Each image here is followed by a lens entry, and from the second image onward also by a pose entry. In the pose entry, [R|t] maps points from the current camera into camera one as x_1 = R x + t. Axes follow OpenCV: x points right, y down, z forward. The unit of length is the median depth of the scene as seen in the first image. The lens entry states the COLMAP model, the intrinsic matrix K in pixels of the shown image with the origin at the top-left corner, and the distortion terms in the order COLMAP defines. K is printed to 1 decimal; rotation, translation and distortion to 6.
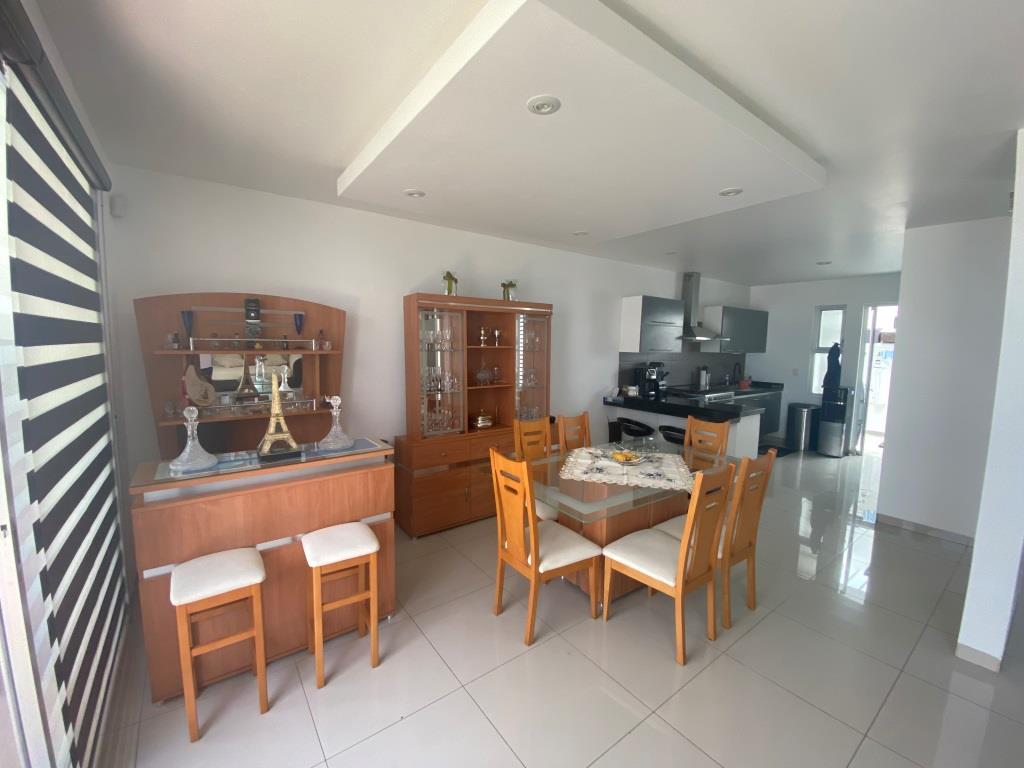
lens RADIAL K [[412.8, 0, 505.6], [0, 412.8, 382.8], [0, 0, 1]] dist [0.034375, -0.027007]
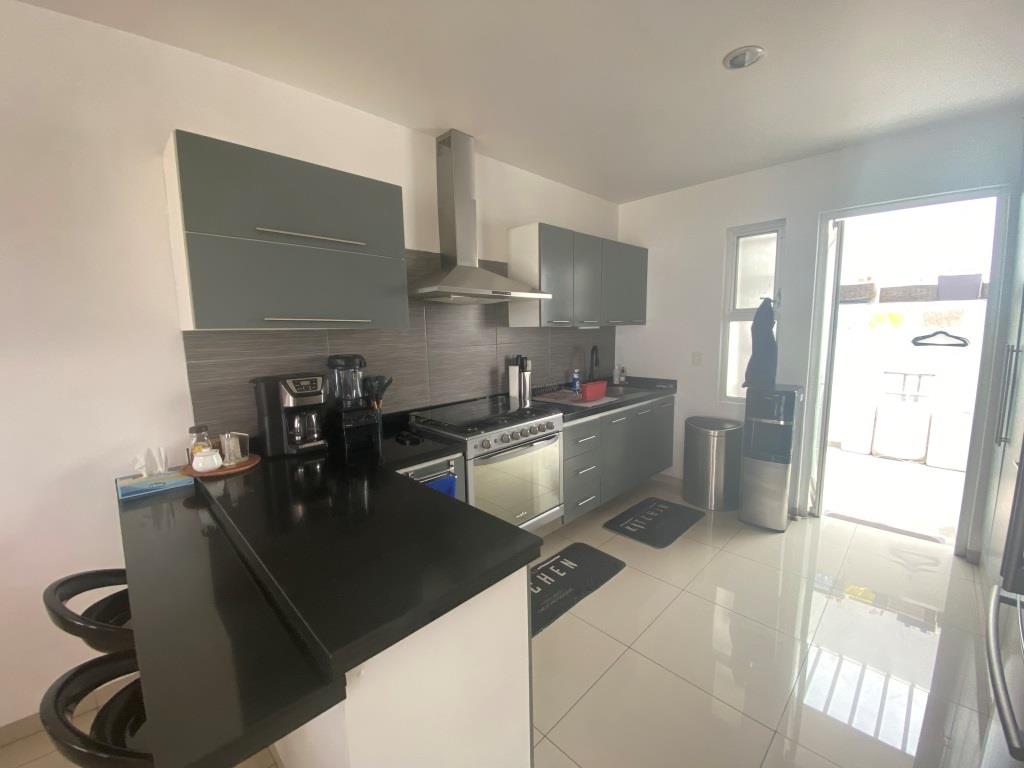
lens RADIAL K [[412.8, 0, 505.6], [0, 412.8, 382.8], [0, 0, 1]] dist [0.034375, -0.027007]
pose [[0.990673, -0.055203, 0.124581, 0.893582], [0.050832, 0.997984, 0.037997, -0.062422], [-0.126427, -0.031310, 0.991482, 1.168218]]
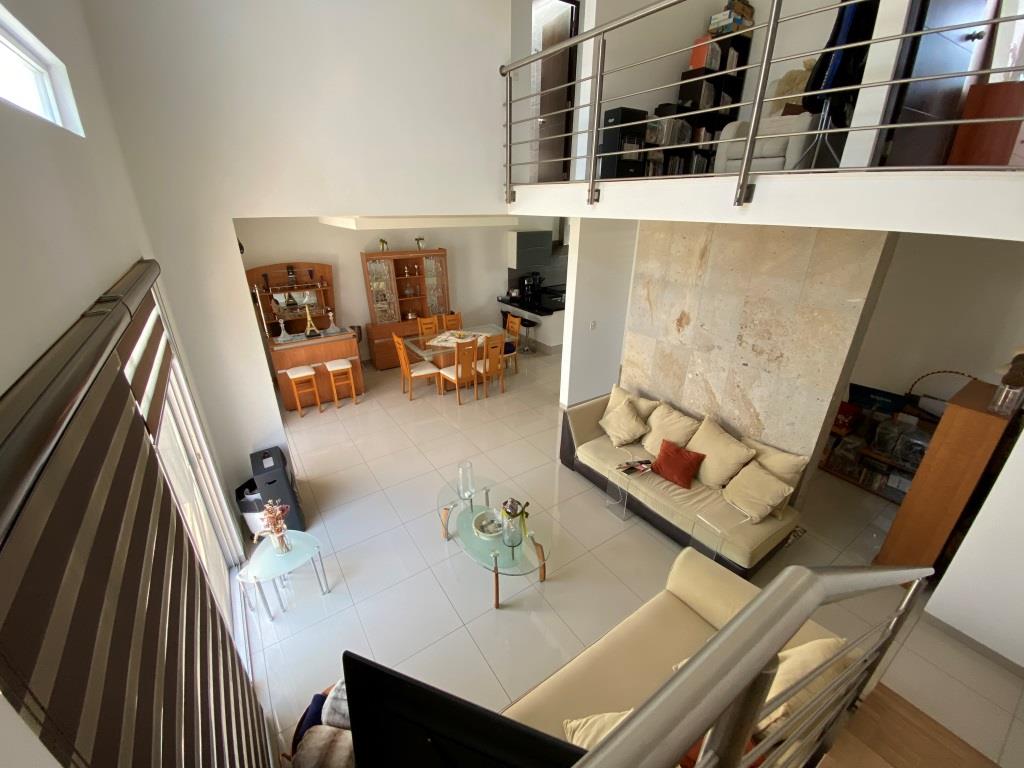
lens RADIAL K [[412.8, 0, 505.6], [0, 412.8, 382.8], [0, 0, 1]] dist [0.034375, -0.027007]
pose [[0.999126, 0.003659, -0.041644, 0.607078], [0.009345, 0.951405, 0.307800, -0.258591], [0.040746, -0.307920, 0.950539, -1.189753]]
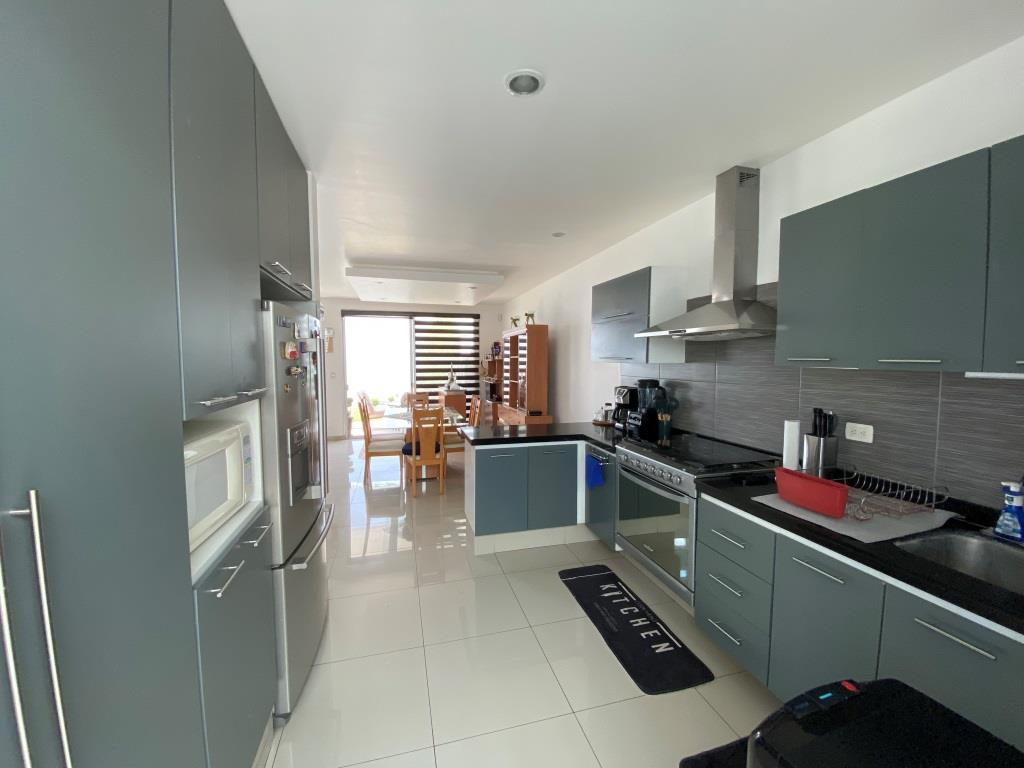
lens RADIAL K [[412.8, 0, 505.6], [0, 412.8, 382.8], [0, 0, 1]] dist [0.034375, -0.027007]
pose [[-0.360303, 0.037329, -0.932088, 1.858684], [-0.099941, 0.991903, 0.078357, -0.135614], [0.927466, 0.121386, -0.353655, 1.932822]]
